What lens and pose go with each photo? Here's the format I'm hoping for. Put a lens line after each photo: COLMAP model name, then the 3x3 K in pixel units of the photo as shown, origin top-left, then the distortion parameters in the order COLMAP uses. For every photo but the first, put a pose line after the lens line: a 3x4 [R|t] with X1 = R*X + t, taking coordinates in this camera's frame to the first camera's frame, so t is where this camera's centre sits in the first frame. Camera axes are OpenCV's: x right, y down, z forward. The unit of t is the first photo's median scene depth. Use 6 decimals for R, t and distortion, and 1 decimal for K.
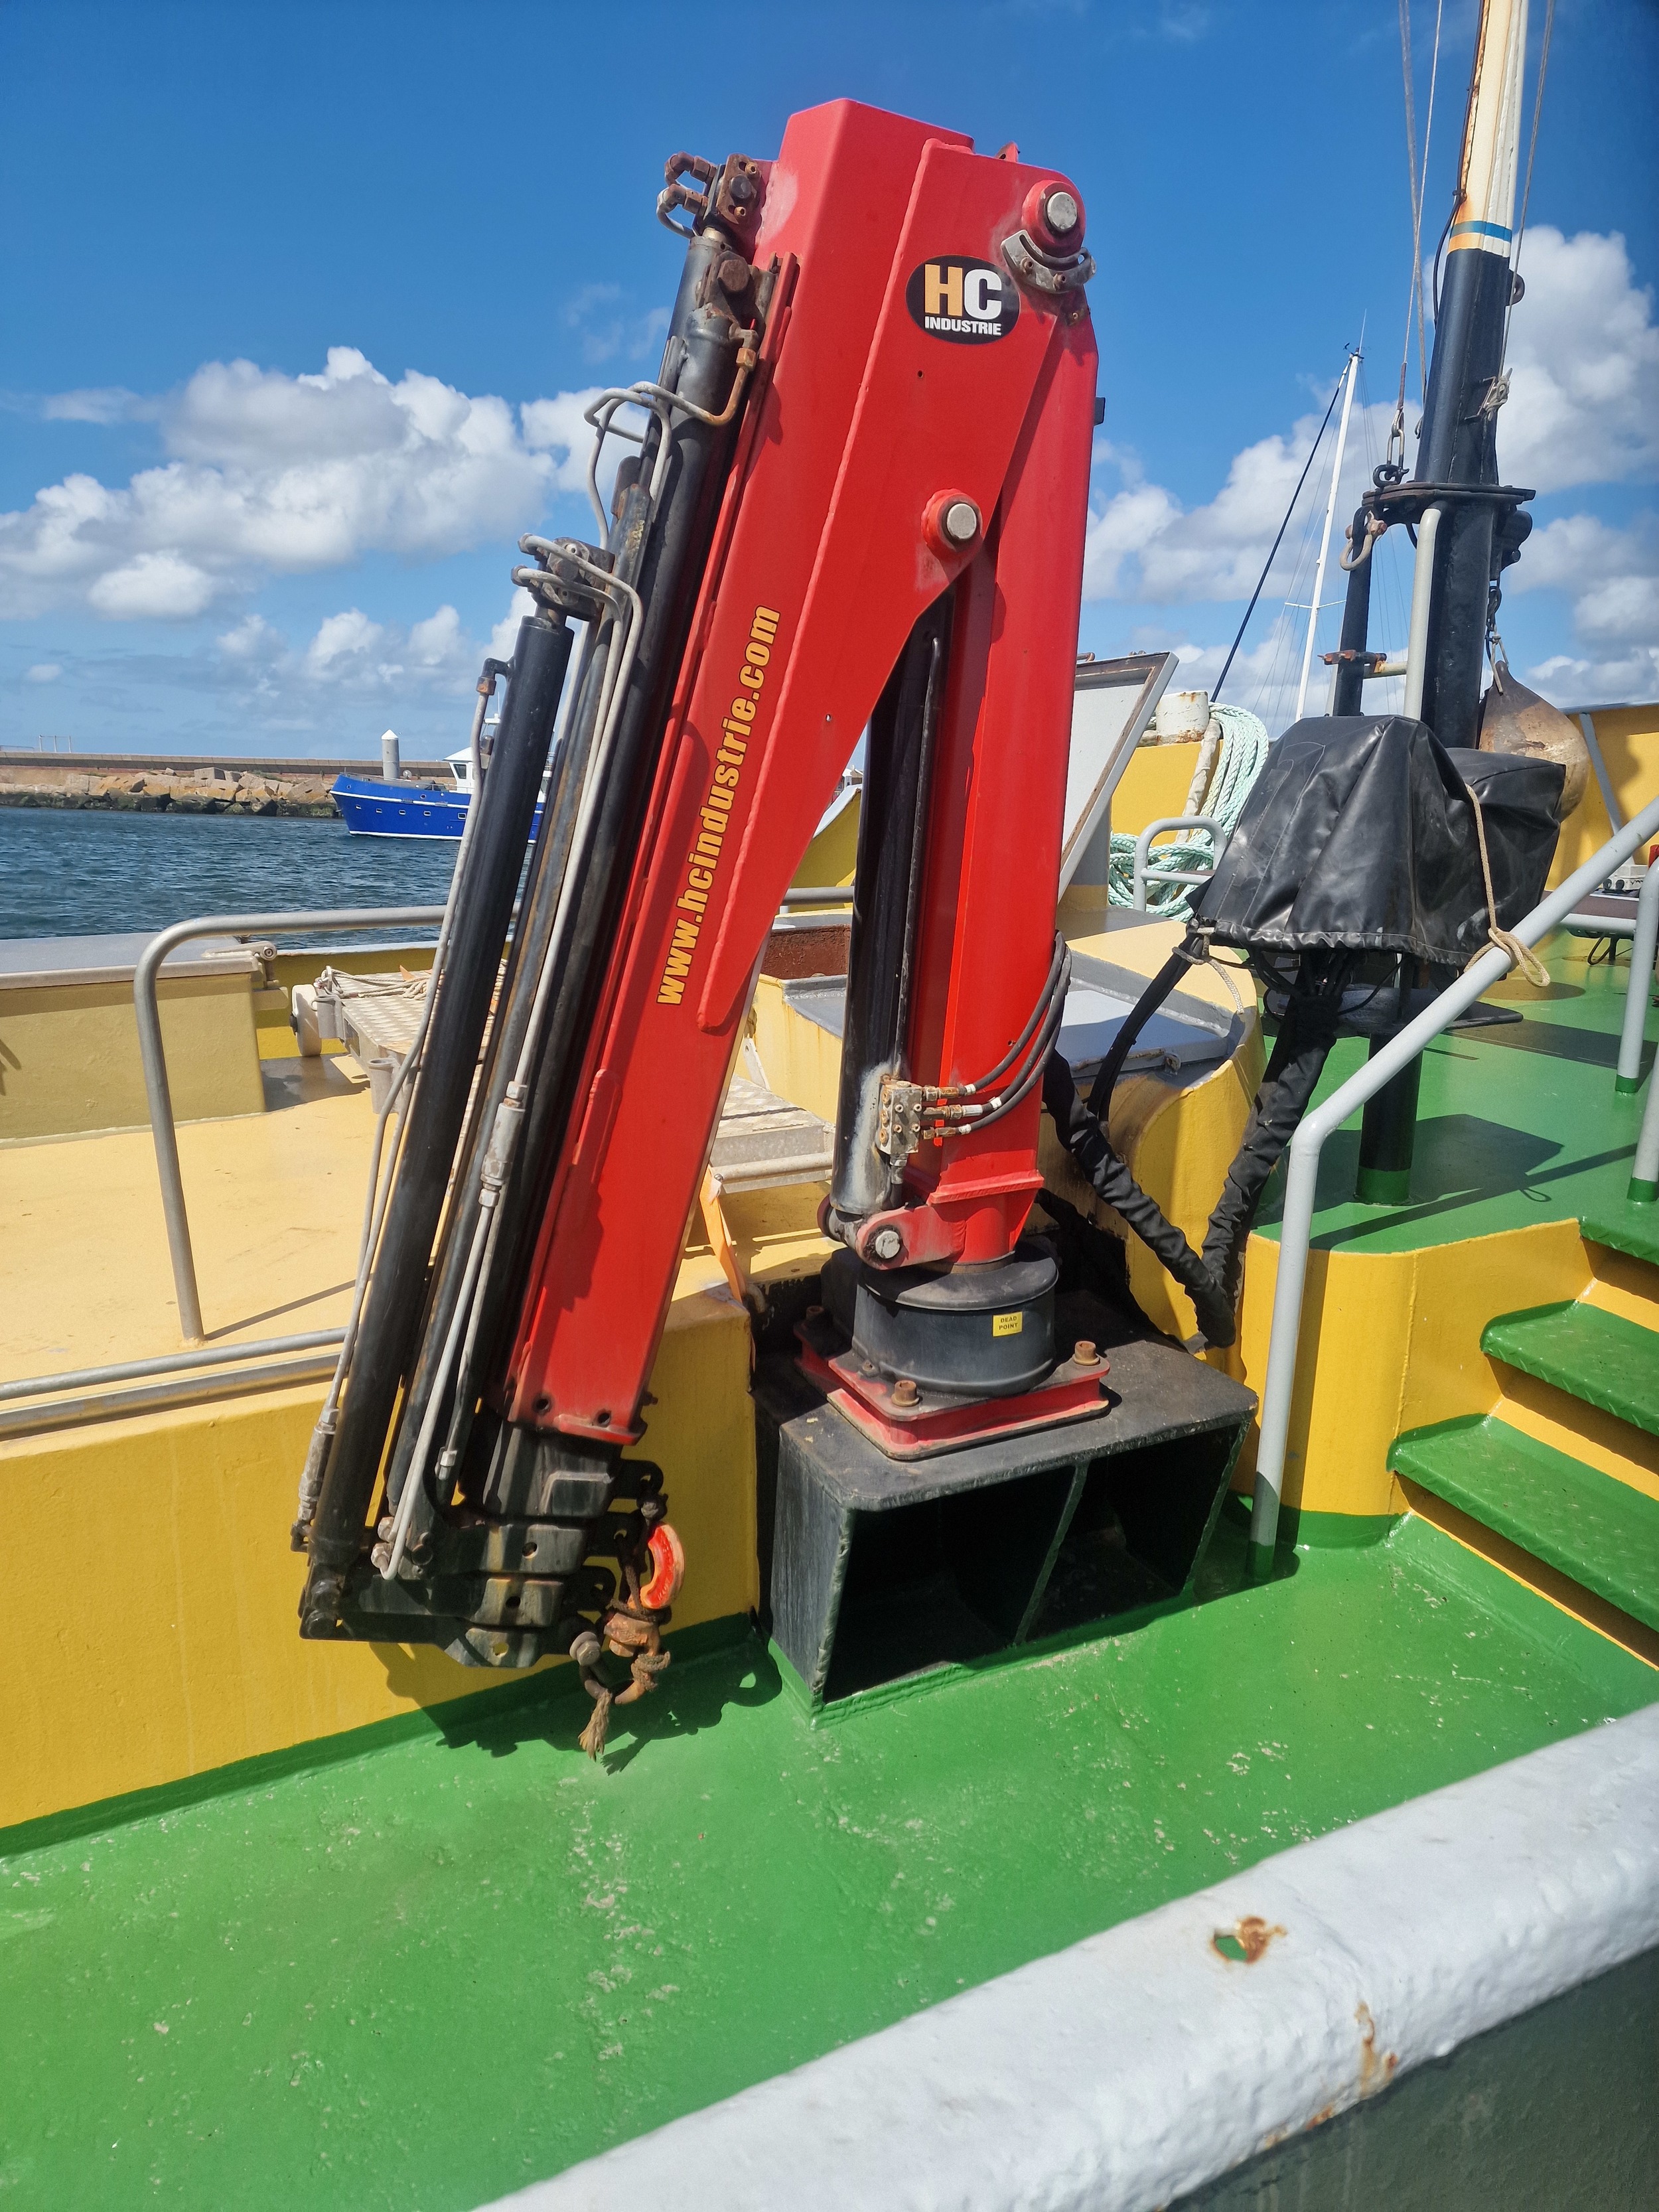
lens RADIAL K [[1463.7, 0, 829.5], [0, 1463.7, 1106.0], [0, 0, 1]] dist [0.064240, -0.054481]
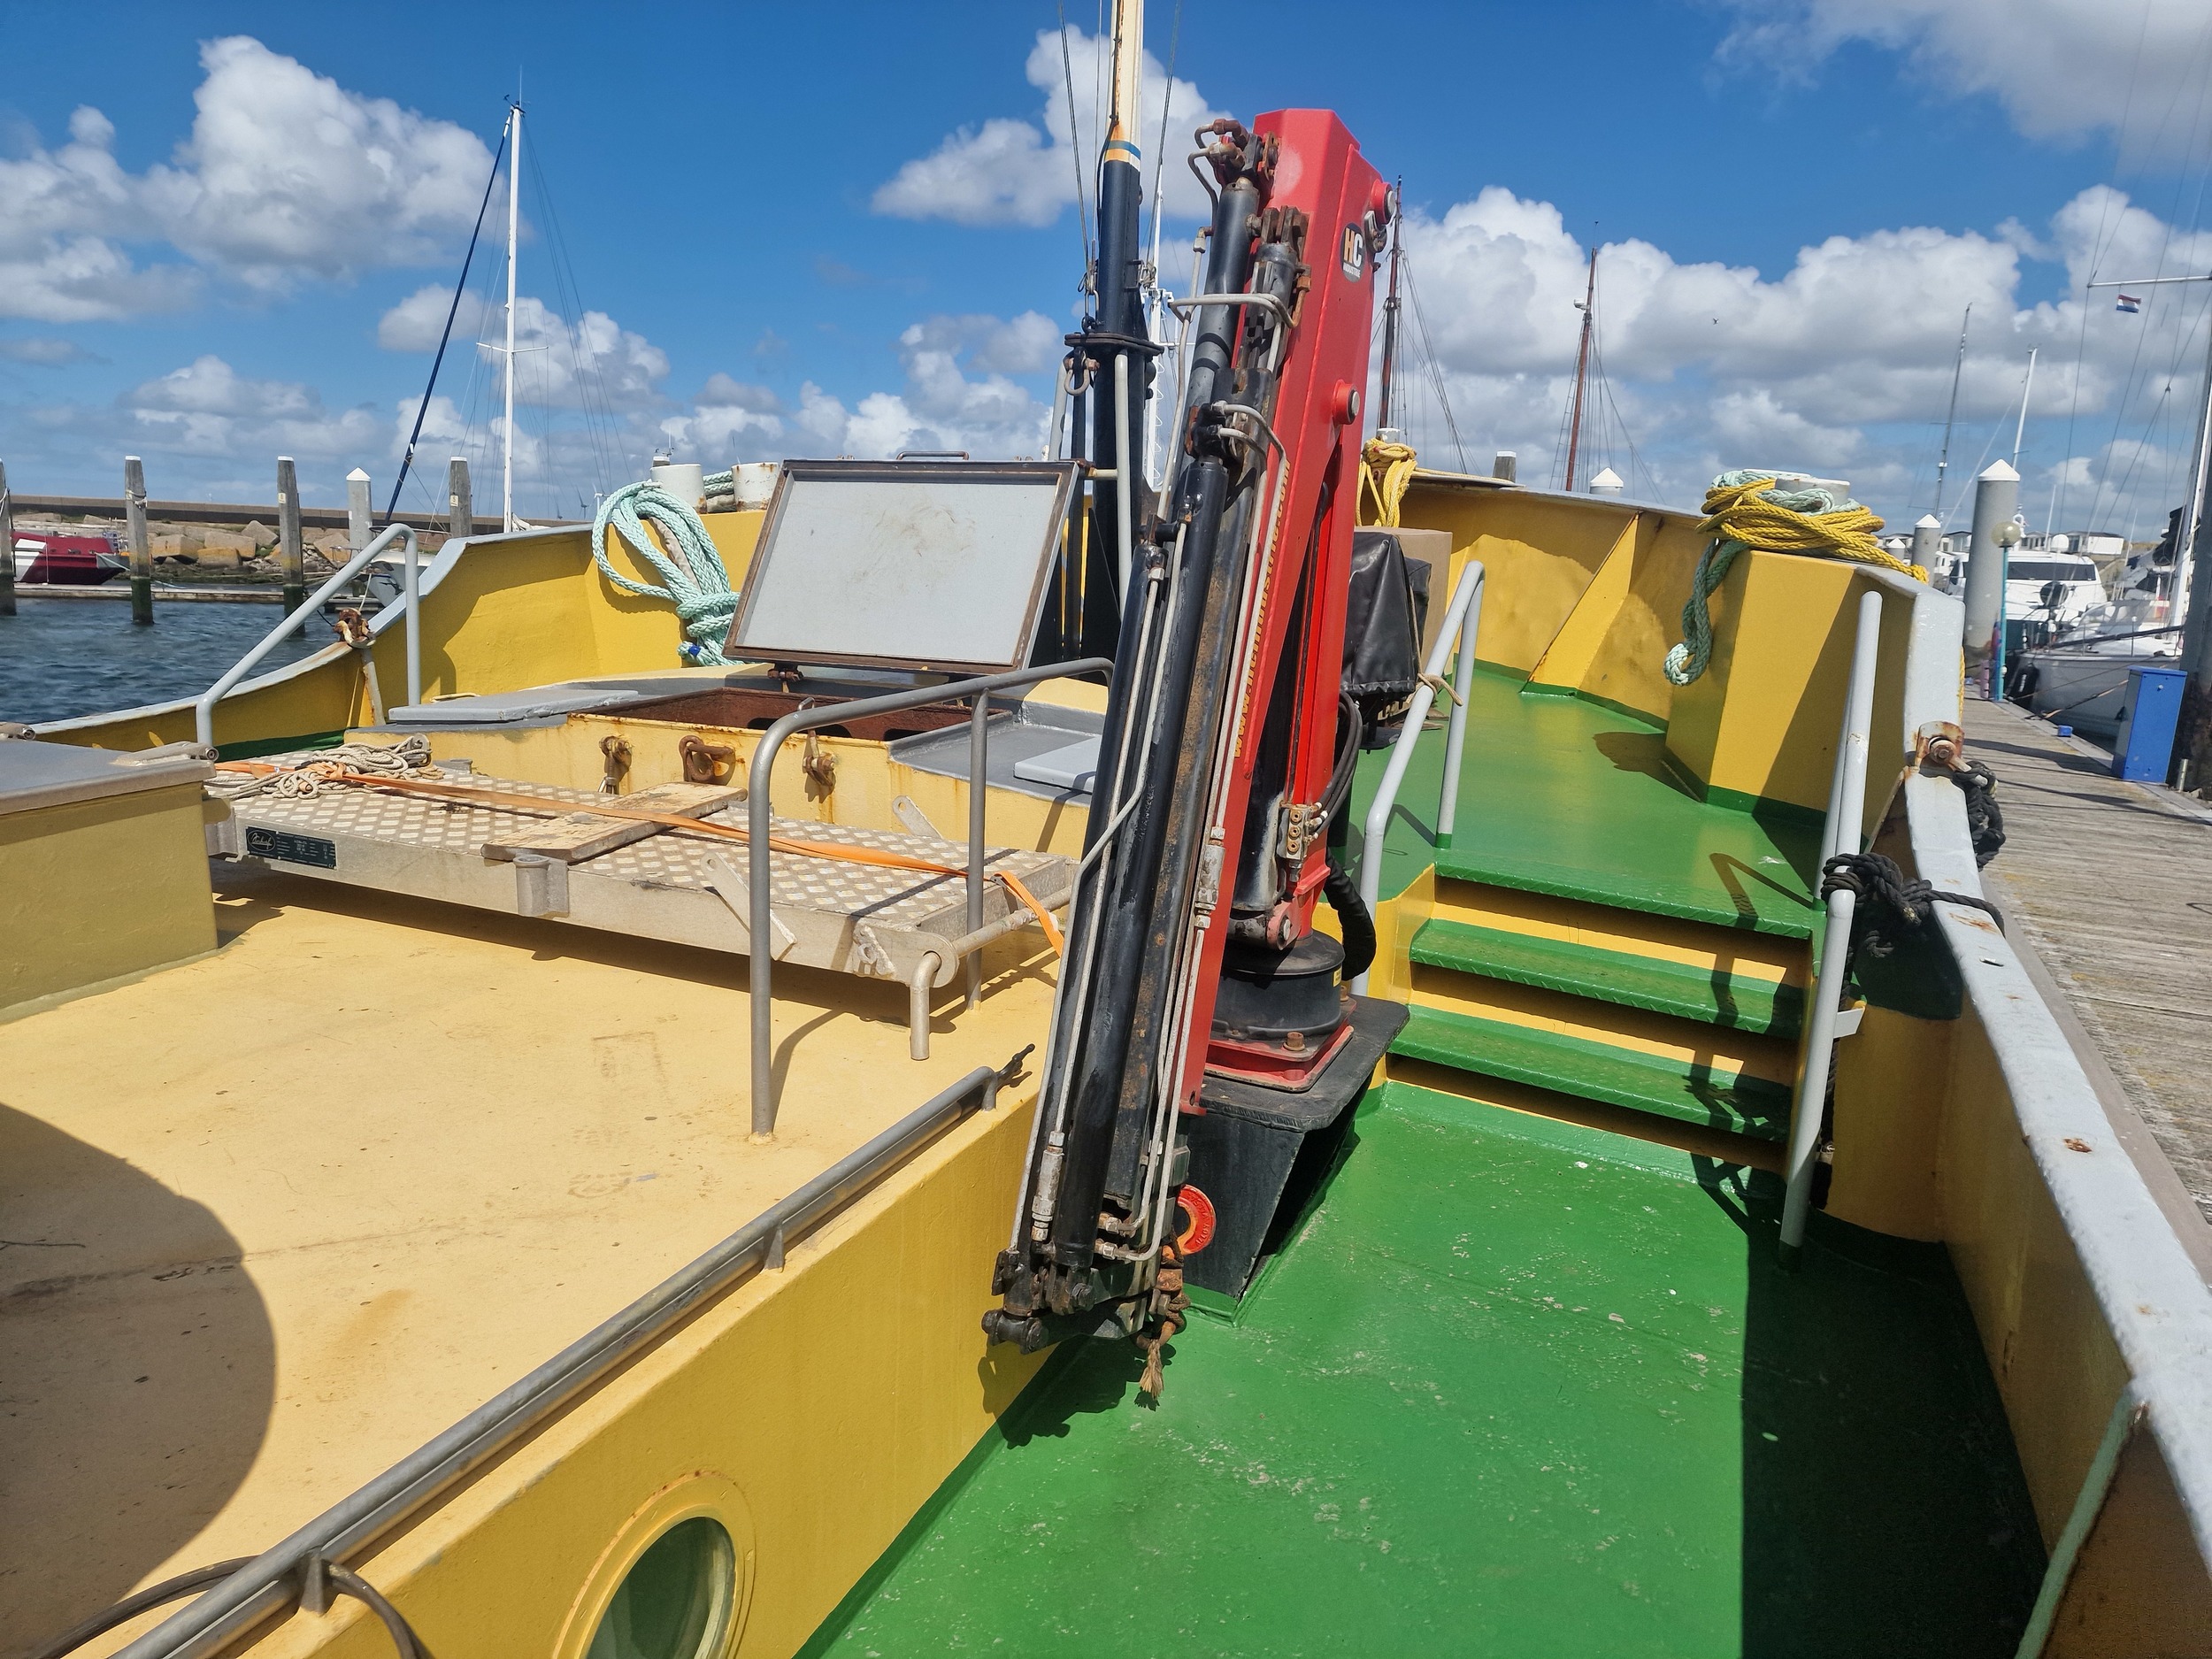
lens RADIAL K [[1478.3, 0, 1072.6], [0, 1478.3, 803.3], [0, 0, 1]] dist [0.052589, -0.045847]
pose [[0.764279, -0.093641, 0.638050, -0.921900], [0.112135, 0.993626, 0.011506, -0.054213], [-0.635061, 0.062754, 0.769909, 0.088548]]
